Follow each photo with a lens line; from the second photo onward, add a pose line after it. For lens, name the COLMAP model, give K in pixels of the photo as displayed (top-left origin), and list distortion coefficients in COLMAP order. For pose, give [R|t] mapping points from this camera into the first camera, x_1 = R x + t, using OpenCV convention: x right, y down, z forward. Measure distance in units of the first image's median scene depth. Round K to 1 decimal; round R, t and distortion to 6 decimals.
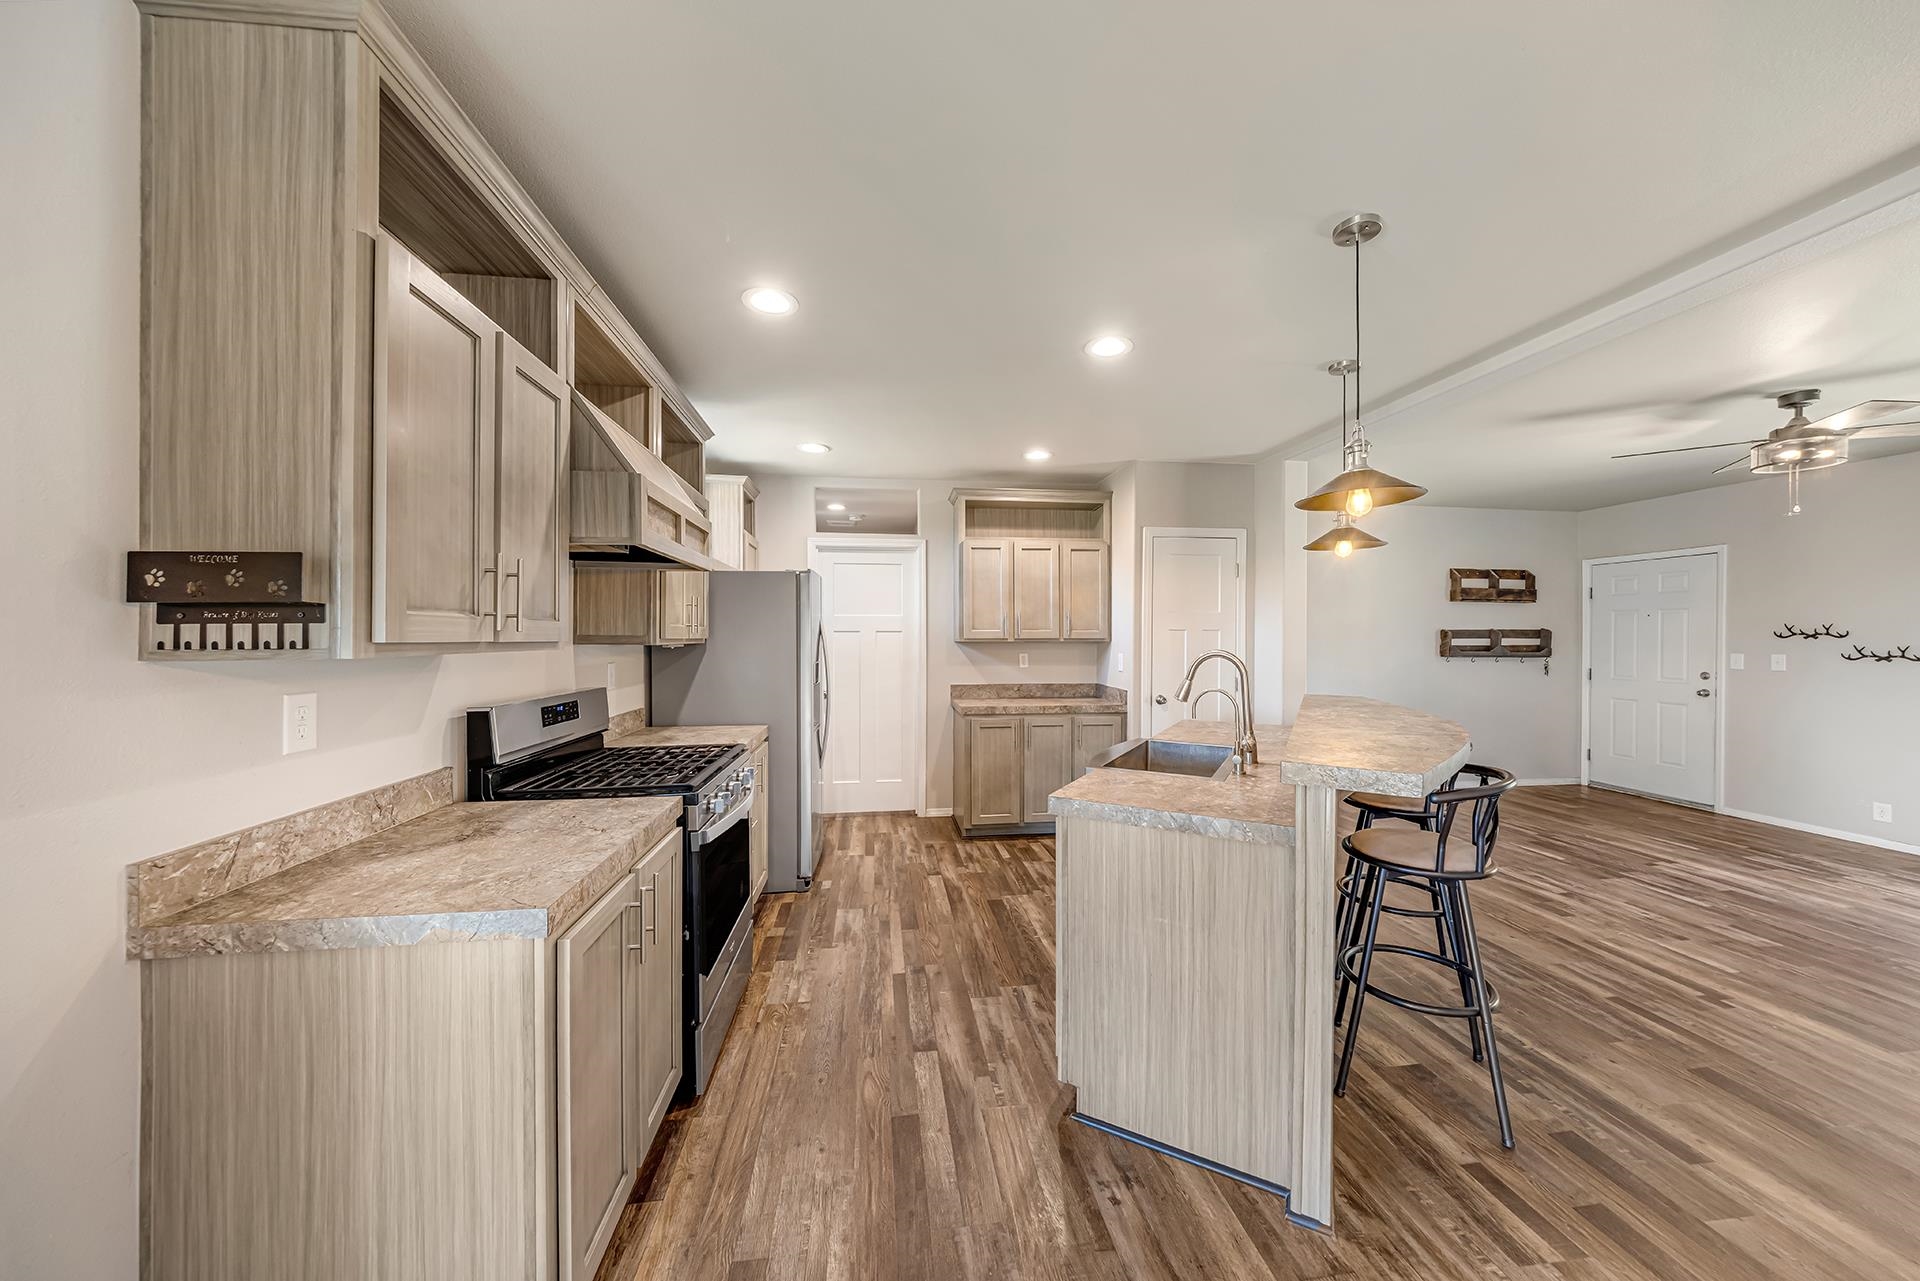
lens RADIAL K [[653.0, 0, 960.0], [0, 653.0, 640.5], [0, 0, 1]] dist [-0.018375, 0.005574]
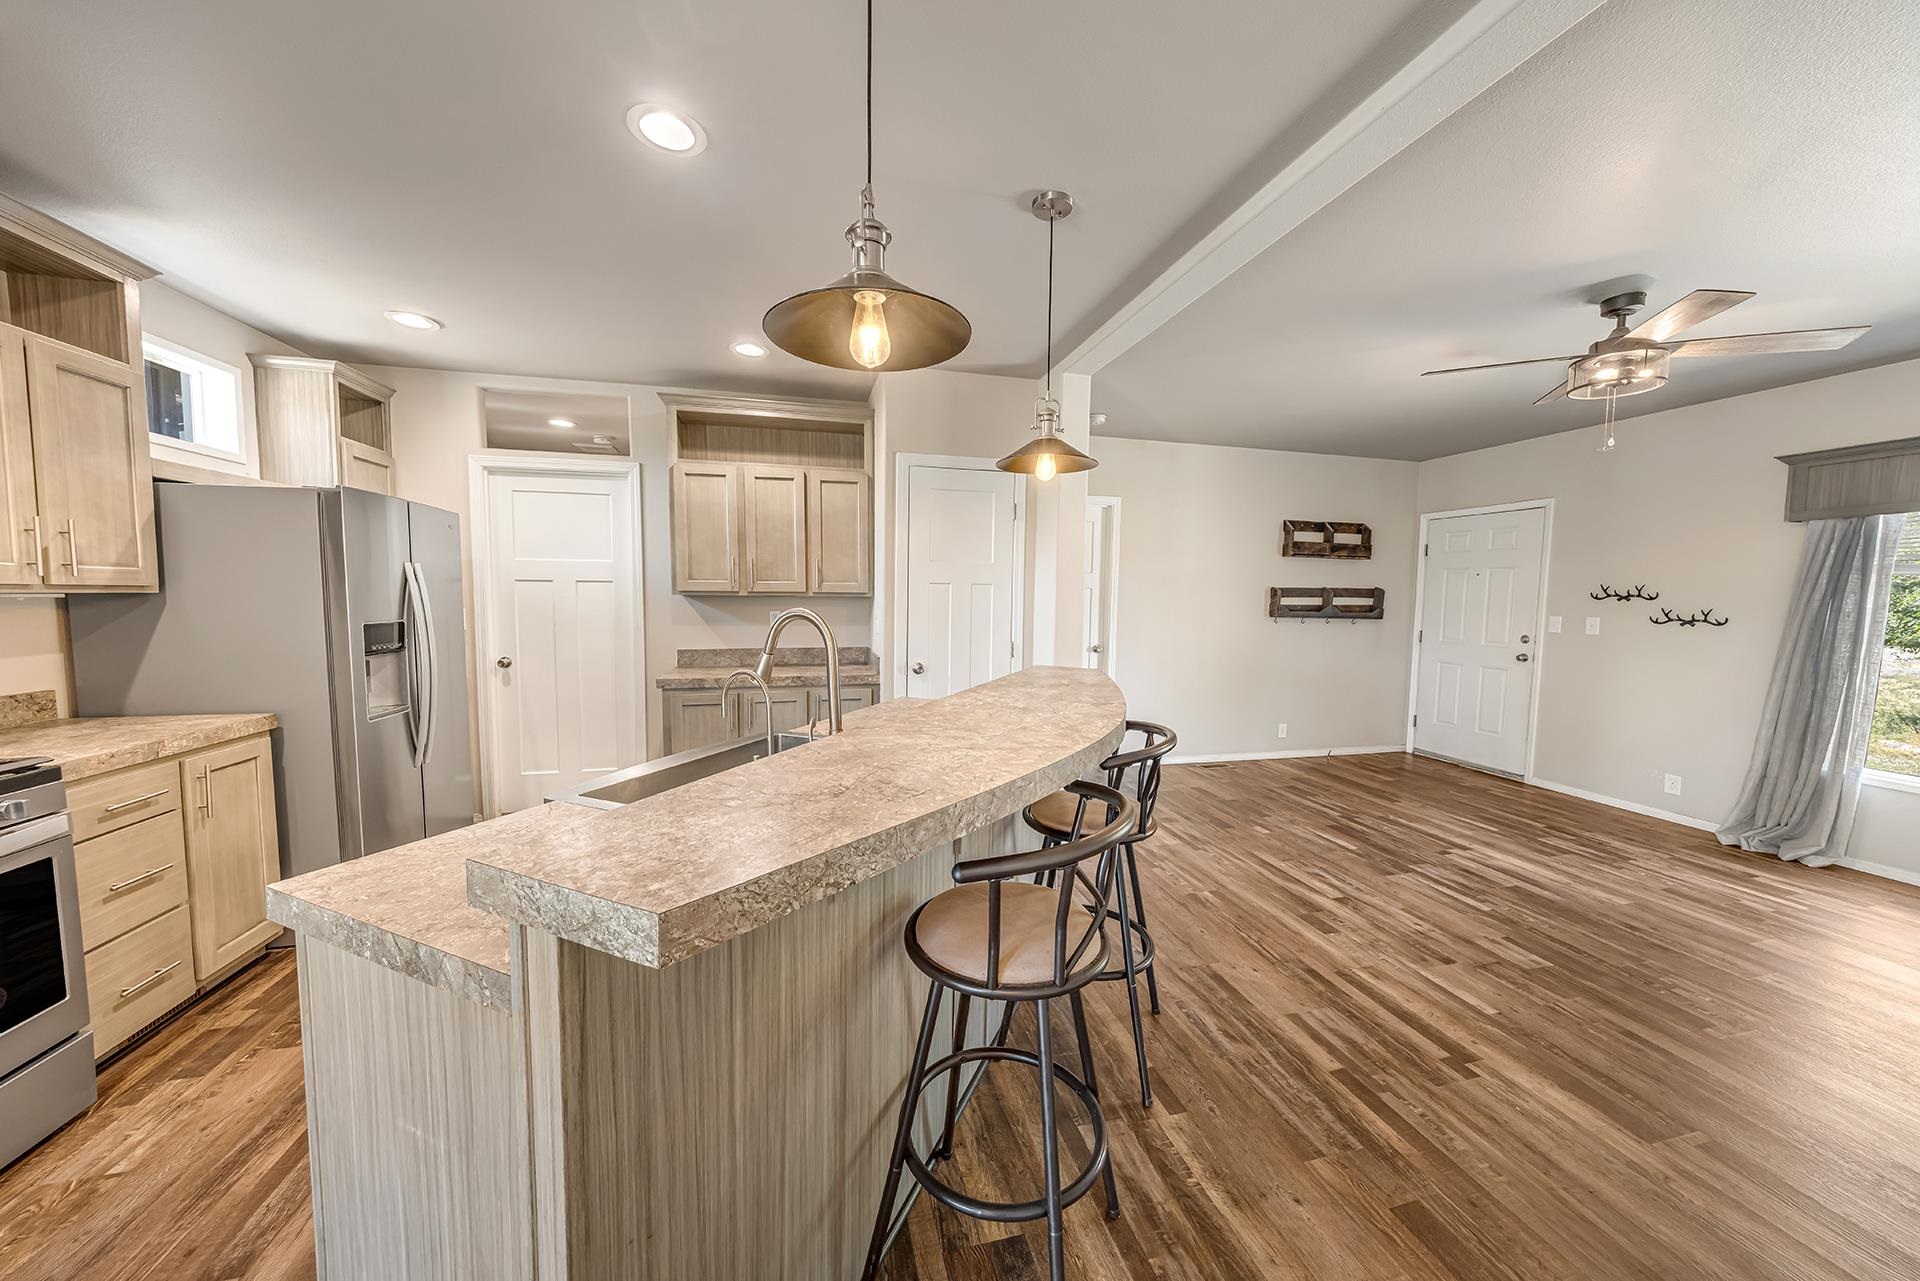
lens RADIAL K [[655.9, 0, 960.0], [0, 655.9, 640.5], [0, 0, 1]] dist [-0.001349, -0.000227]
pose [[0.992759, 0.001677, 0.120114, 0.289264], [-0.009710, 0.997751, 0.066320, 0.001392], [-0.119732, -0.067006, 0.990542, 0.195157]]
